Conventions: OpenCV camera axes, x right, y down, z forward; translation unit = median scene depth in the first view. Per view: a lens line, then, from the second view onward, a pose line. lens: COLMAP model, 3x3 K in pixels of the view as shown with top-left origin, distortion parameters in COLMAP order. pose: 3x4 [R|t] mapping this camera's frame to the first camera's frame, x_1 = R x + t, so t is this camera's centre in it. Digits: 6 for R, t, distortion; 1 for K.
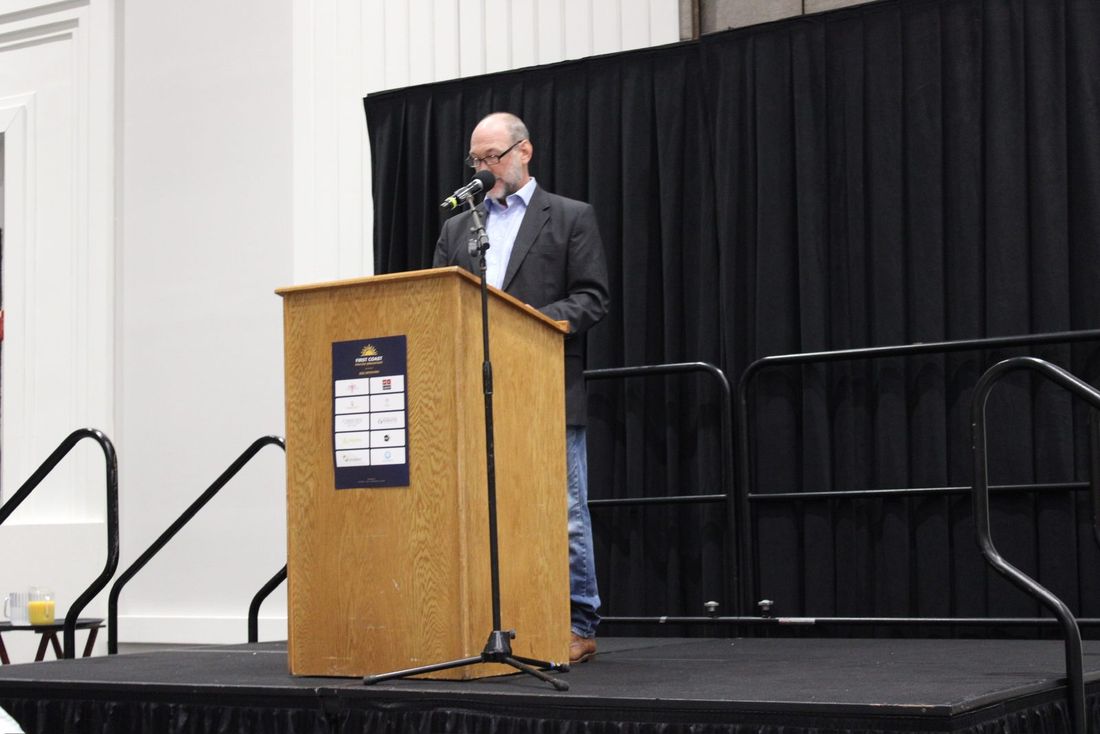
lens RADIAL K [[1876.6, 0, 550.0], [0, 1876.6, 367.0], [0, 0, 1]] dist [0.030545, 0.023085]
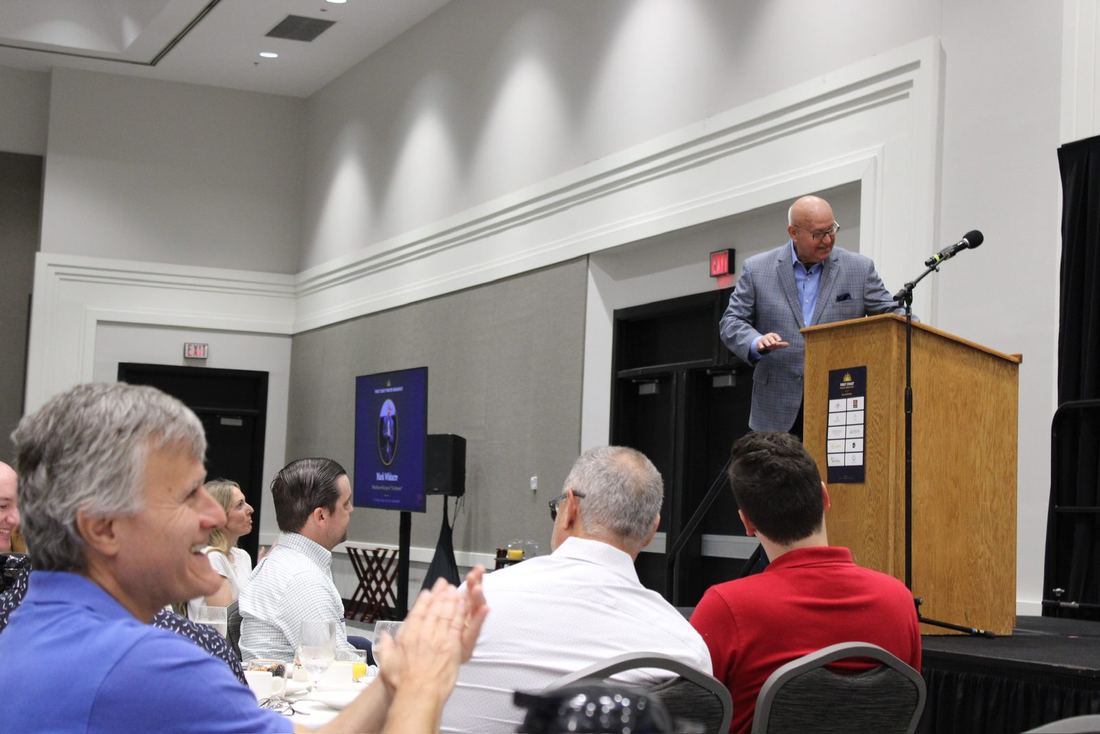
lens RADIAL K [[1876.6, 0, 550.0], [0, 1876.6, 367.0], [0, 0, 1]] dist [0.030545, 0.023085]
pose [[0.822411, 0.004088, -0.568879, 0.473265], [-0.003134, 0.999992, 0.002654, -0.018682], [0.568885, -0.000400, 0.822417, -0.185045]]
